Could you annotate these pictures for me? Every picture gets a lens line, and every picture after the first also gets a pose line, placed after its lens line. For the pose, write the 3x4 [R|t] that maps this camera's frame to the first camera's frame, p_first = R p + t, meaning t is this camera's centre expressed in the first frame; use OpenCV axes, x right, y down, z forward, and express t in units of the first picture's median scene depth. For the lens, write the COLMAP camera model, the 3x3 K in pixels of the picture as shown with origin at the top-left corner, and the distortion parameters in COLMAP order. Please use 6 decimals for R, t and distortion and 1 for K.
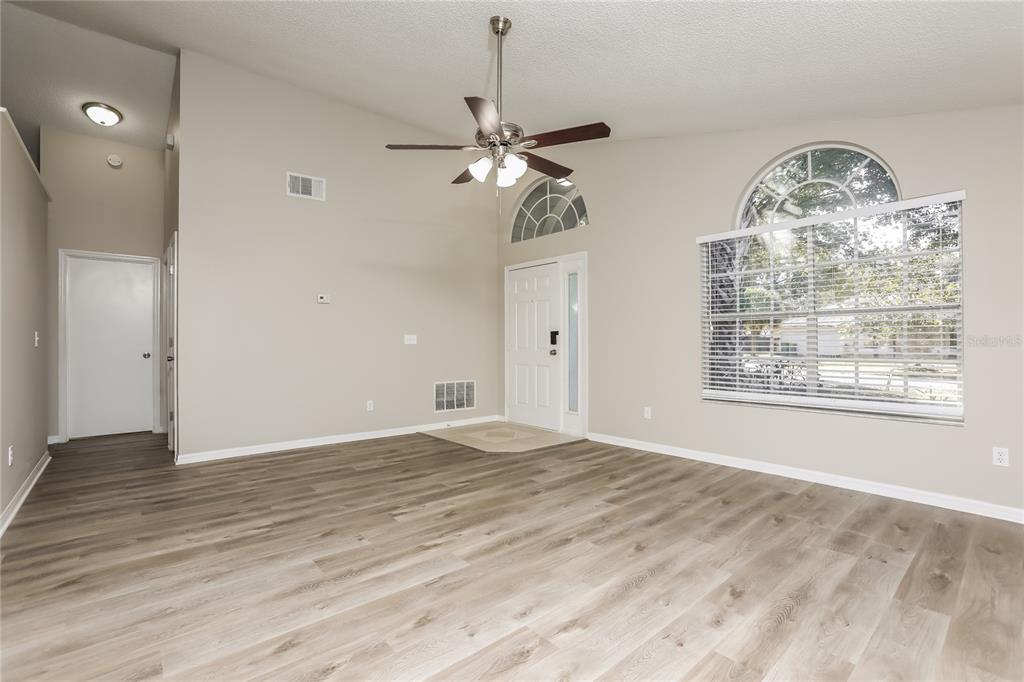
lens RADIAL K [[456.8, 0, 512.0], [0, 456.8, 341.0], [0, 0, 1]] dist [-0.060550, 0.031198]
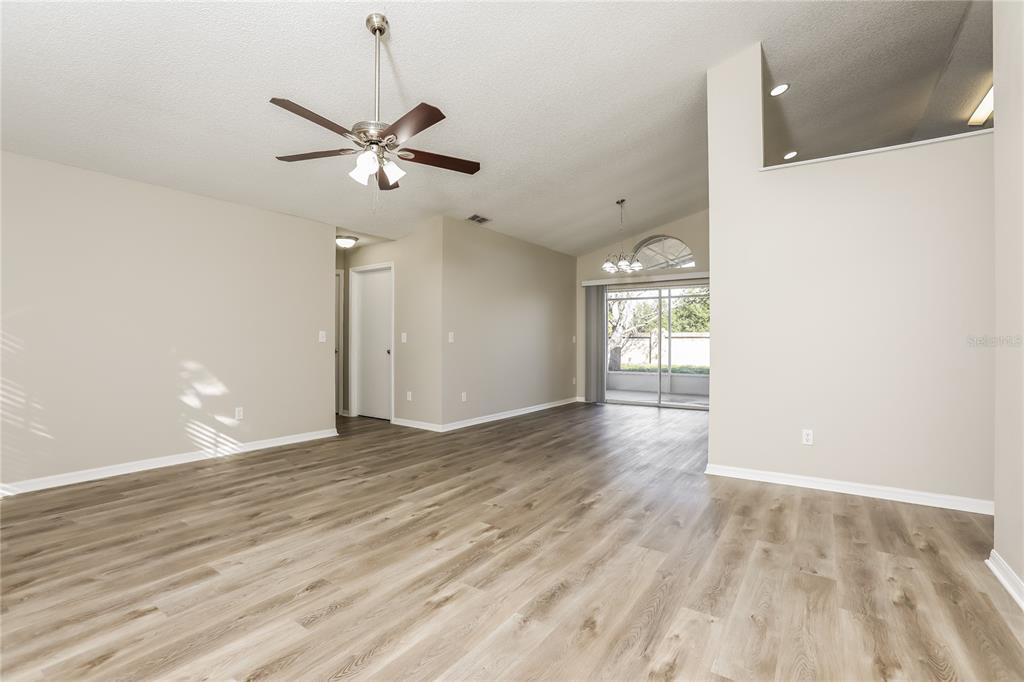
lens RADIAL K [[456.8, 0, 512.0], [0, 456.8, 341.0], [0, 0, 1]] dist [-0.060550, 0.031198]
pose [[-0.966520, 0.001487, -0.256587, -0.064308], [0.002496, 0.999990, -0.003607, 0.004819], [0.256579, -0.004127, -0.966515, 2.062117]]
